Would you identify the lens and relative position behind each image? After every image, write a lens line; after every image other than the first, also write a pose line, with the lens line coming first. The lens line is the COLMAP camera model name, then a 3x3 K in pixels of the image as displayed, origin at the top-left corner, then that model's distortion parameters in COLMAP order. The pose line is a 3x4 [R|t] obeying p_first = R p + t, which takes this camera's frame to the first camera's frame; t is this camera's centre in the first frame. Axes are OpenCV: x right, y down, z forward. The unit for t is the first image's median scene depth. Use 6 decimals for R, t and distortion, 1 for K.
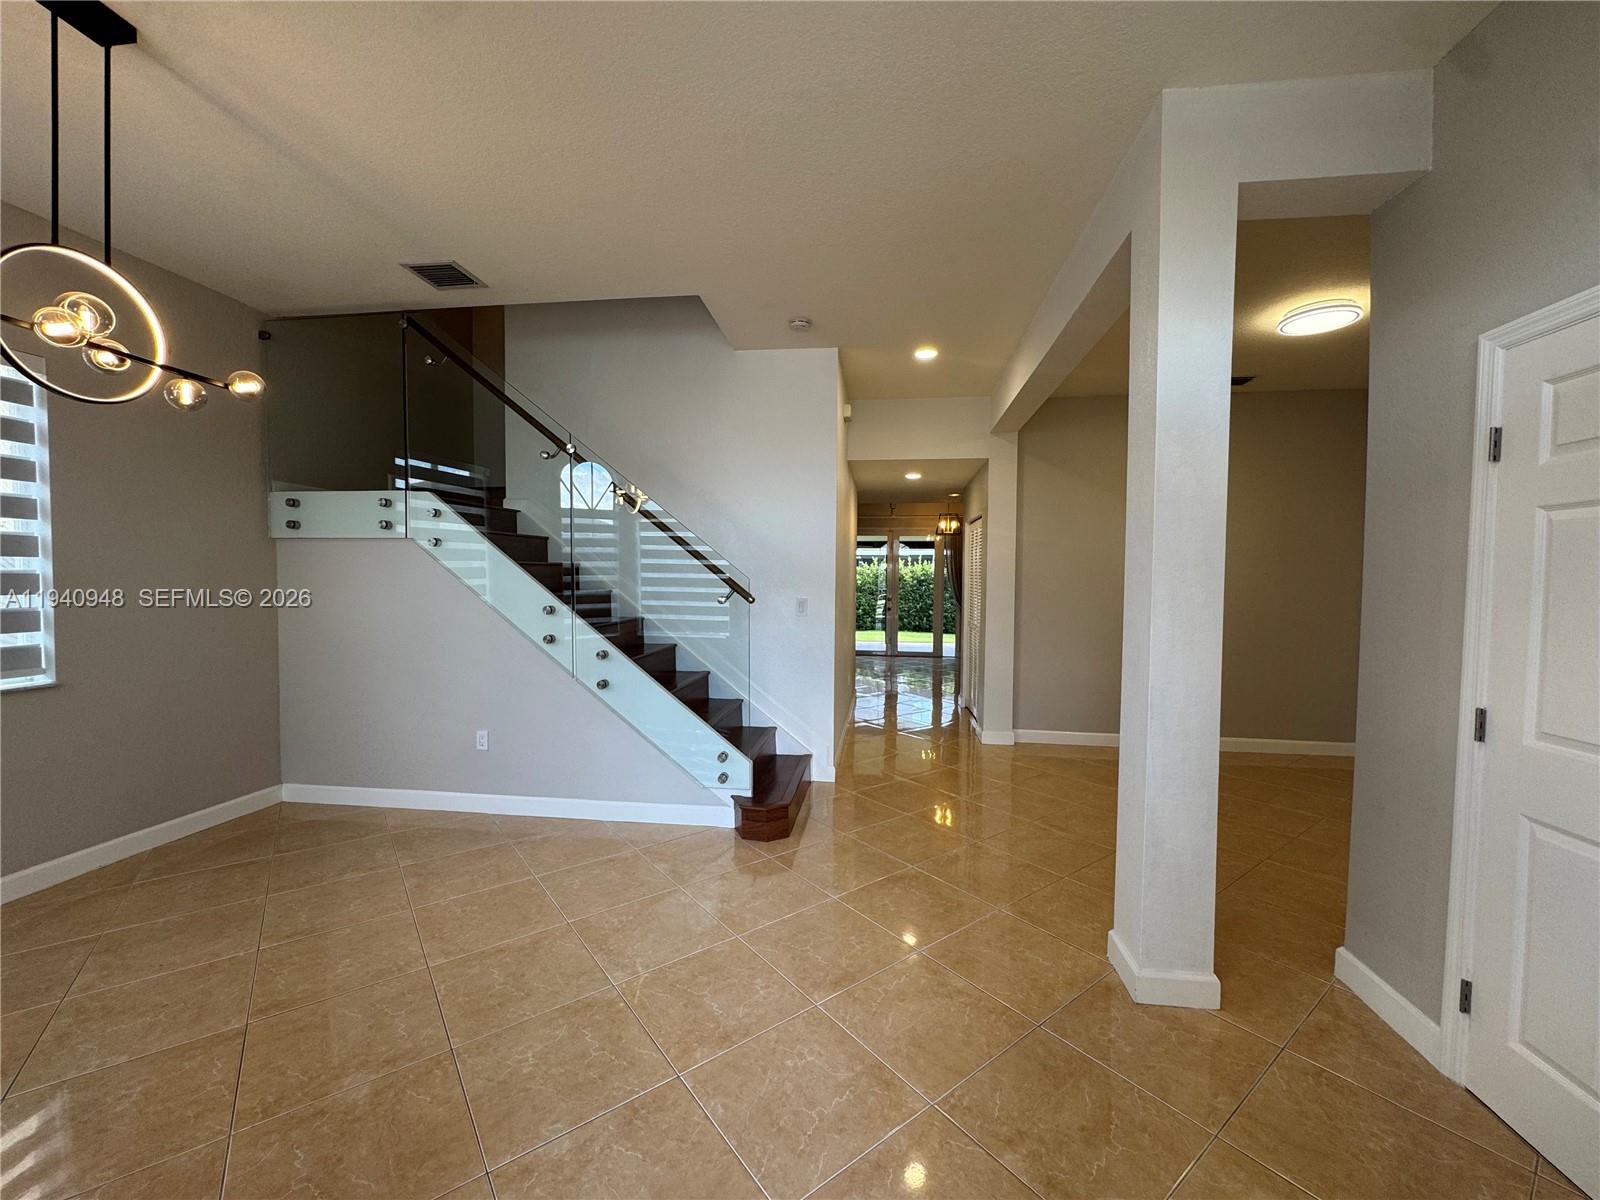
lens RADIAL K [[642.0, 0, 805.3], [0, 642.0, 597.2], [0, 0, 1]] dist [-0.001062, -0.000167]
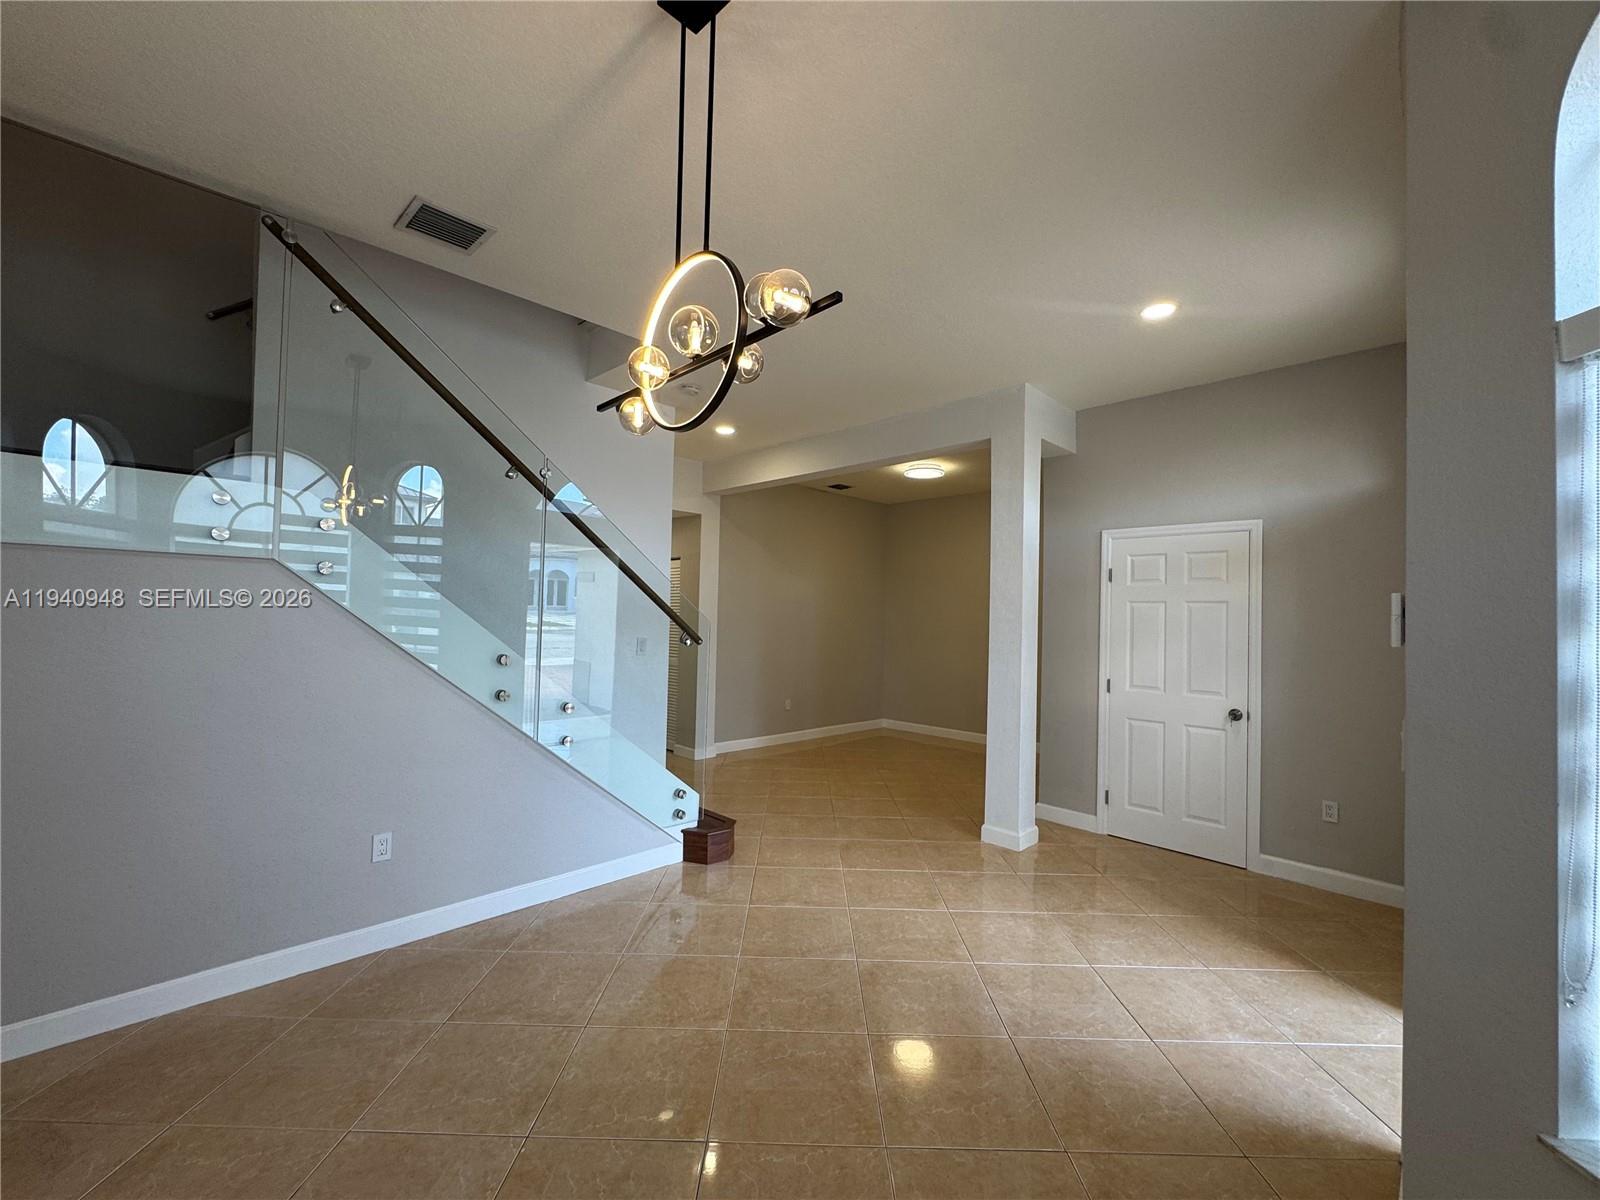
lens RADIAL K [[642.0, 0, 810.4], [0, 642.0, 602.0], [0, 0, 1]] dist [-0.001062, -0.000167]
pose [[0.613337, 0.024851, 0.789430, -0.848259], [0.008066, 0.999256, -0.037723, -0.021674], [-0.789780, 0.029505, 0.612680, 0.188819]]
